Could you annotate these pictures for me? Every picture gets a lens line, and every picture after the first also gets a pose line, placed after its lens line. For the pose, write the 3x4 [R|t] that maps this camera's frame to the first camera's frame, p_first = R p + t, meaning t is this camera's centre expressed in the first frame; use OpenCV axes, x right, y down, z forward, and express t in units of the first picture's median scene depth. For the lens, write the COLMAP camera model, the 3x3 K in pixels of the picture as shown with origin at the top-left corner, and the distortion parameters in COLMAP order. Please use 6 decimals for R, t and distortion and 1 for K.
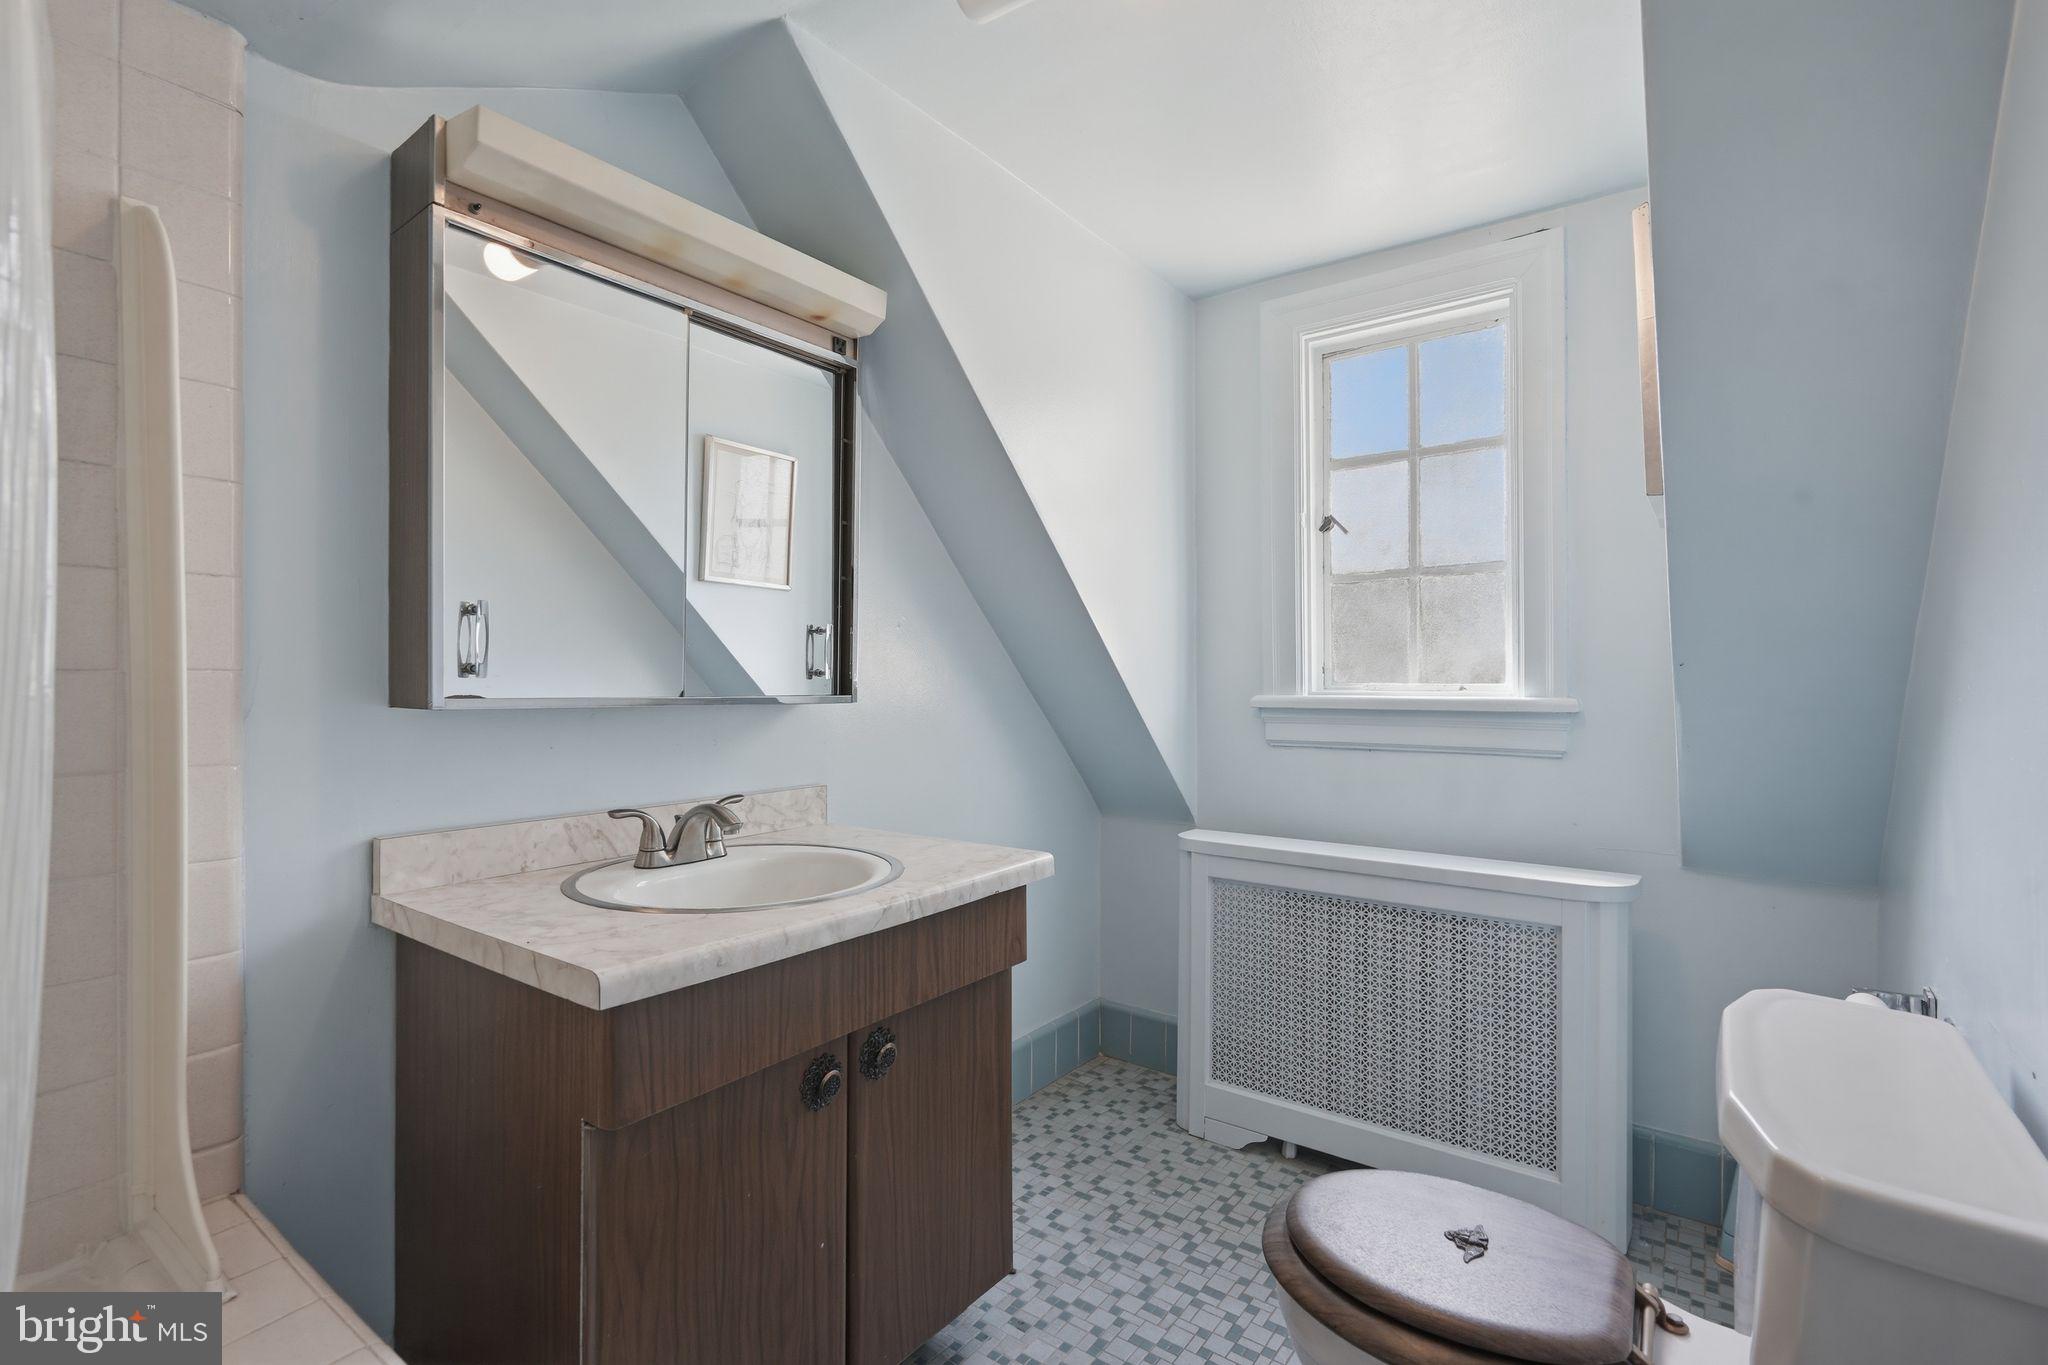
lens RADIAL K [[937.3, 0, 1026.1], [0, 937.3, 682.7], [0, 0, 1]] dist [-0.000229, 0.000909]
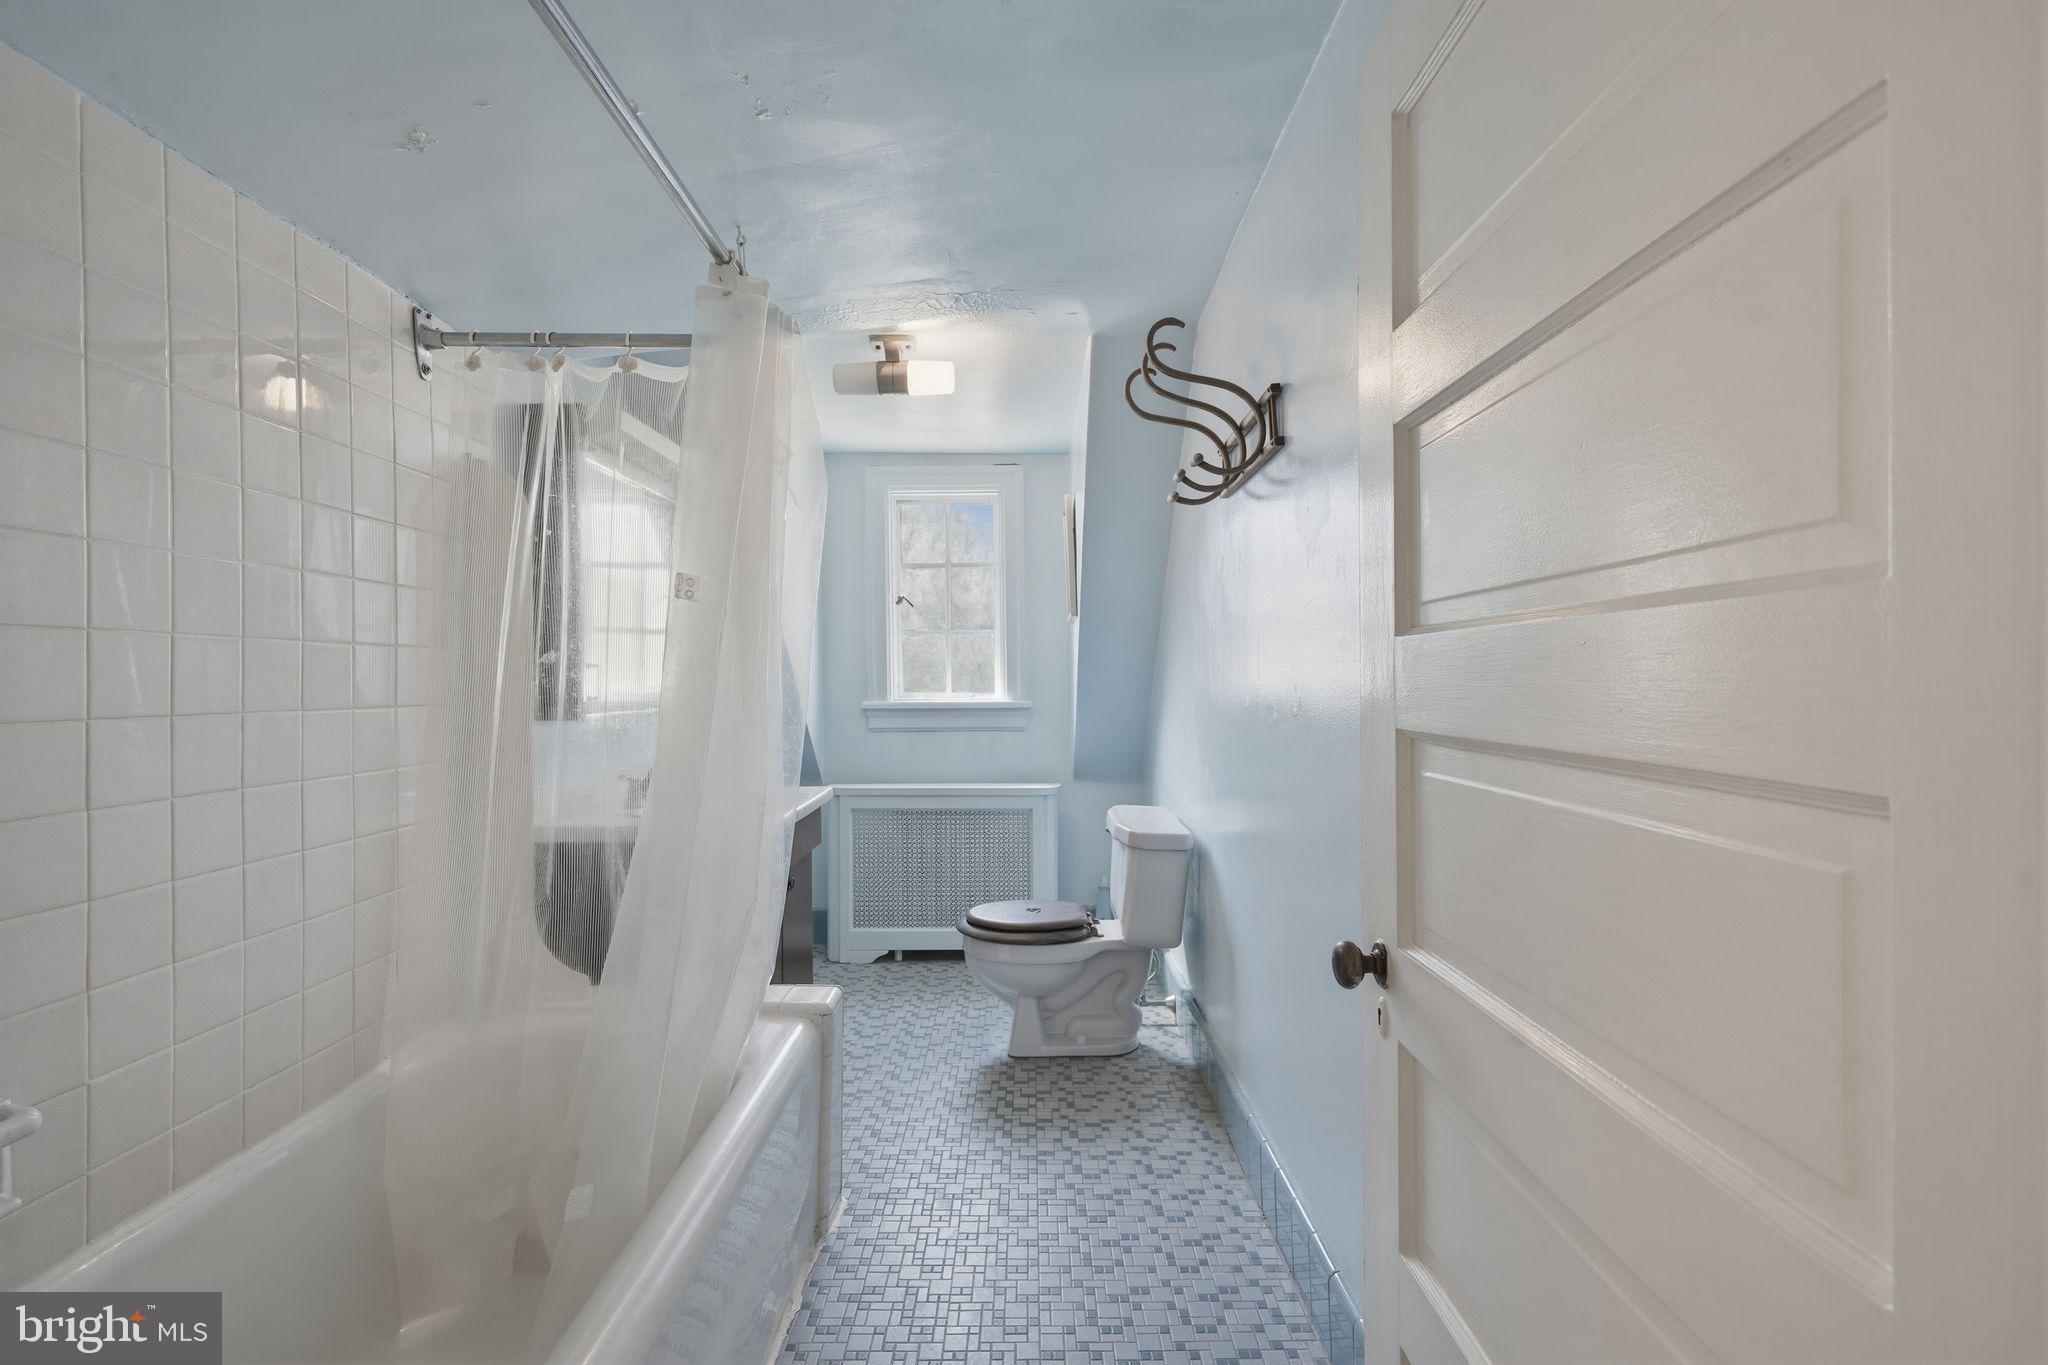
lens RADIAL K [[937.3, 0, 1025.1], [0, 937.3, 687.1], [0, 0, 1]] dist [-0.000229, 0.000909]
pose [[0.801921, -0.002625, 0.597424, -0.580338], [0.007075, 0.999962, -0.005102, -0.001447], [-0.597388, 0.008319, 0.801909, -0.564296]]
